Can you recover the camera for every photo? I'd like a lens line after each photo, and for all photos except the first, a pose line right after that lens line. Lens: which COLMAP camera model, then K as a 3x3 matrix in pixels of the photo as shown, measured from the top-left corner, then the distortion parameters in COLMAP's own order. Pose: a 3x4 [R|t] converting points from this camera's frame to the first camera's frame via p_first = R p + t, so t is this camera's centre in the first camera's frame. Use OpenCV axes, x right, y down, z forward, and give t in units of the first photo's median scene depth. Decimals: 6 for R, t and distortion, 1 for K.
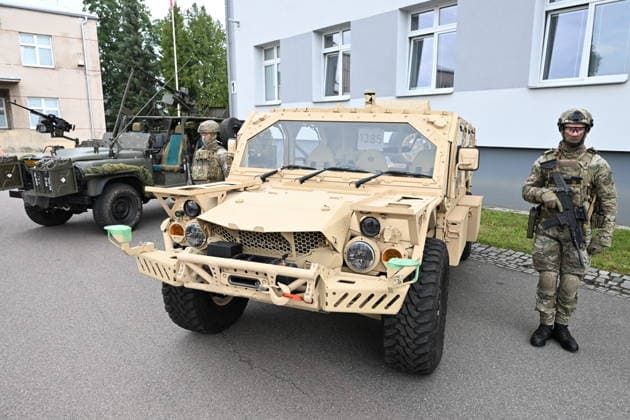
lens RADIAL K [[451.8, 0, 335.4], [0, 451.8, 211.9], [0, 0, 1]] dist [0.006940, 0.001176]
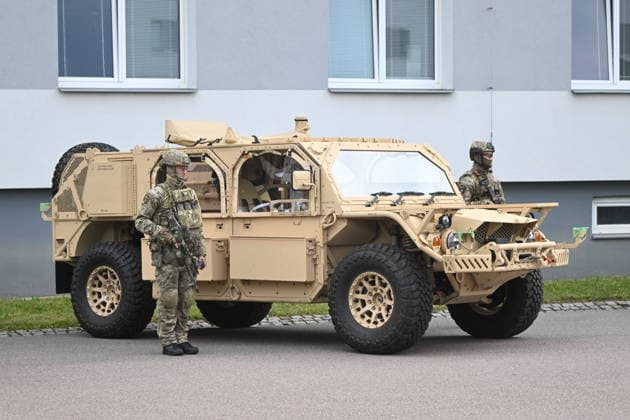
lens RADIAL K [[1921.1, 0, 315.0], [0, 1921.1, 210.0], [0, 0, 1]] dist [-0.117270, -0.353252]
pose [[0.334942, -0.039108, 0.941427, -5.260395], [0.181538, 0.983097, -0.023749, 0.020120], [-0.924585, 0.178859, 0.336380, -0.429468]]
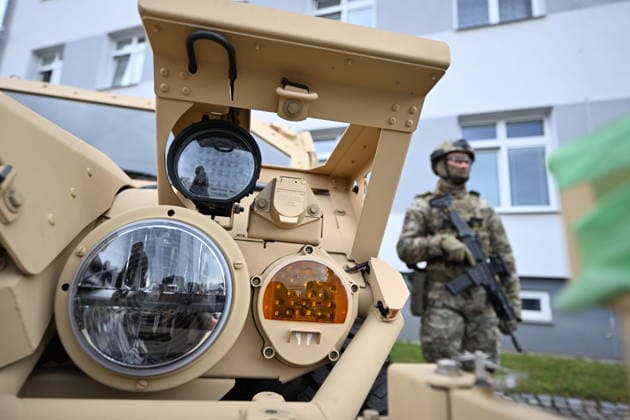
lens RADIAL K [[355.3, 0, 315.0], [0, 355.3, 210.0], [0, 0, 1]] dist [0.003192, 0.000110]
pose [[0.844623, 0.159892, 0.510928, 0.024726], [0.039864, 0.932926, -0.357854, 0.103772], [-0.533876, 0.322620, 0.781597, 0.708315]]
